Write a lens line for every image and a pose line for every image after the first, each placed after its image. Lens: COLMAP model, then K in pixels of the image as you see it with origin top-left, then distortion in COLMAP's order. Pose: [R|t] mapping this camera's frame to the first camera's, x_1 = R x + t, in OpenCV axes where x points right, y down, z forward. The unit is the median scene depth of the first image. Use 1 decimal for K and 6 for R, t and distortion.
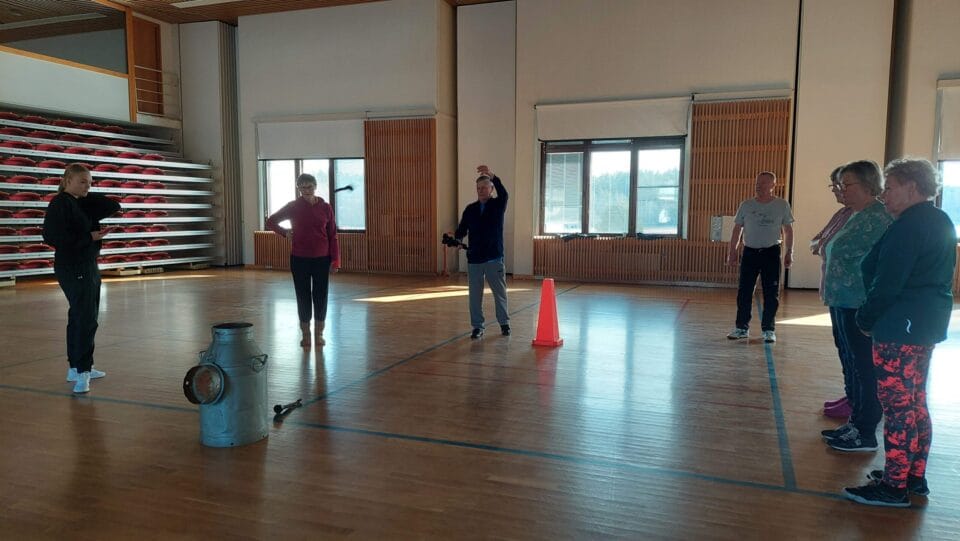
lens RADIAL K [[700.0, 0, 480.0], [0, 700.0, 270.5], [0, 0, 1]] dist [0.060601, -0.005667]
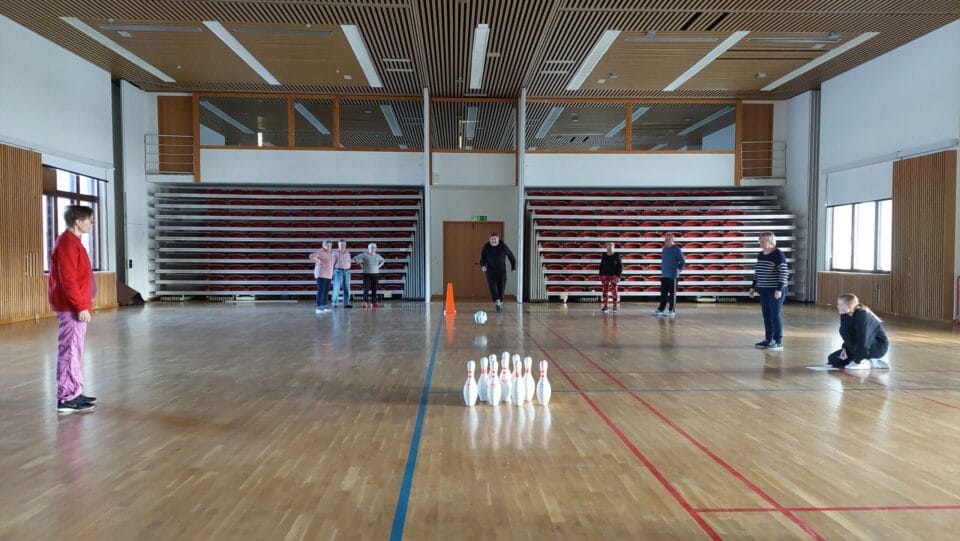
lens RADIAL K [[700.0, 0, 480.0], [0, 700.0, 270.5], [0, 0, 1]] dist [0.060601, -0.005667]
pose [[0.383121, 0.014858, -0.923579, 0.638549], [-0.076080, 0.996981, -0.015521, 0.000778], [0.920560, 0.076212, 0.383094, 0.104556]]
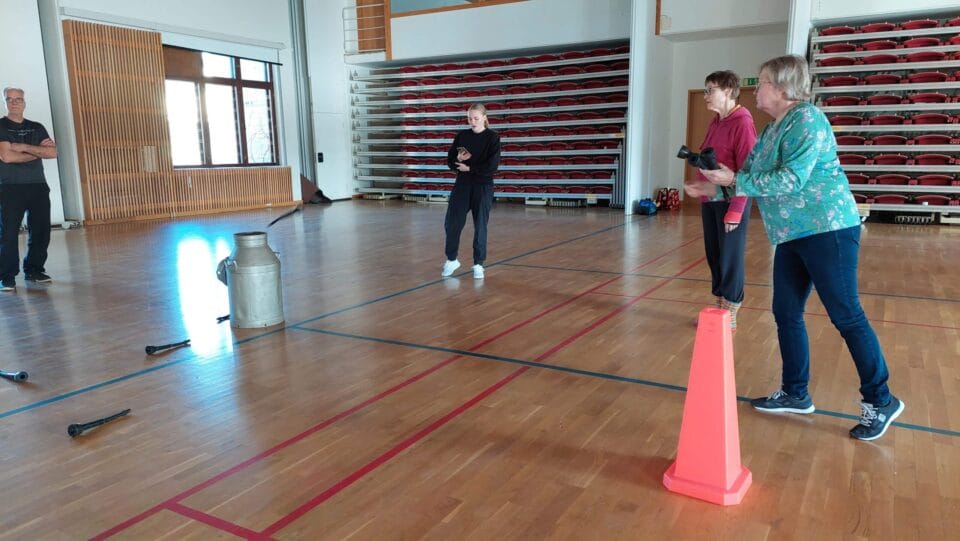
lens RADIAL K [[700.0, 0, 480.0], [0, 700.0, 270.5], [0, 0, 1]] dist [0.060601, -0.005667]
pose [[-0.184683, 0.165687, -0.968731, 0.279766], [-0.072561, 0.980698, 0.181567, -0.034359], [0.980116, 0.103824, -0.169096, 0.535740]]
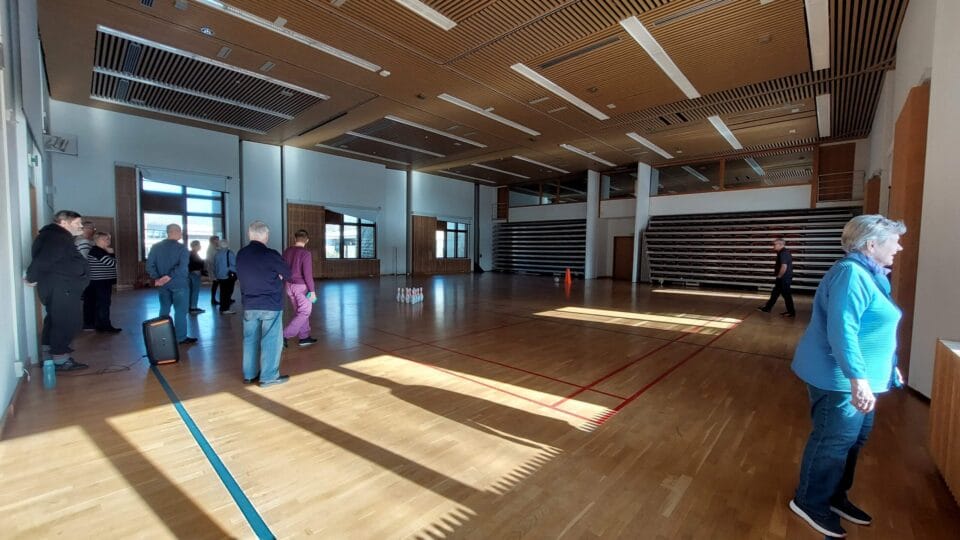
lens RADIAL K [[377.2, 0, 480.0], [0, 377.2, 270.0], [0, 0, 1]] dist [-0.000883, -0.000140]
pose [[-0.384932, 0.033807, -0.922326, 0.844199], [-0.097395, 0.992261, 0.077018, -0.058933], [0.917792, 0.119477, -0.378661, 0.748112]]
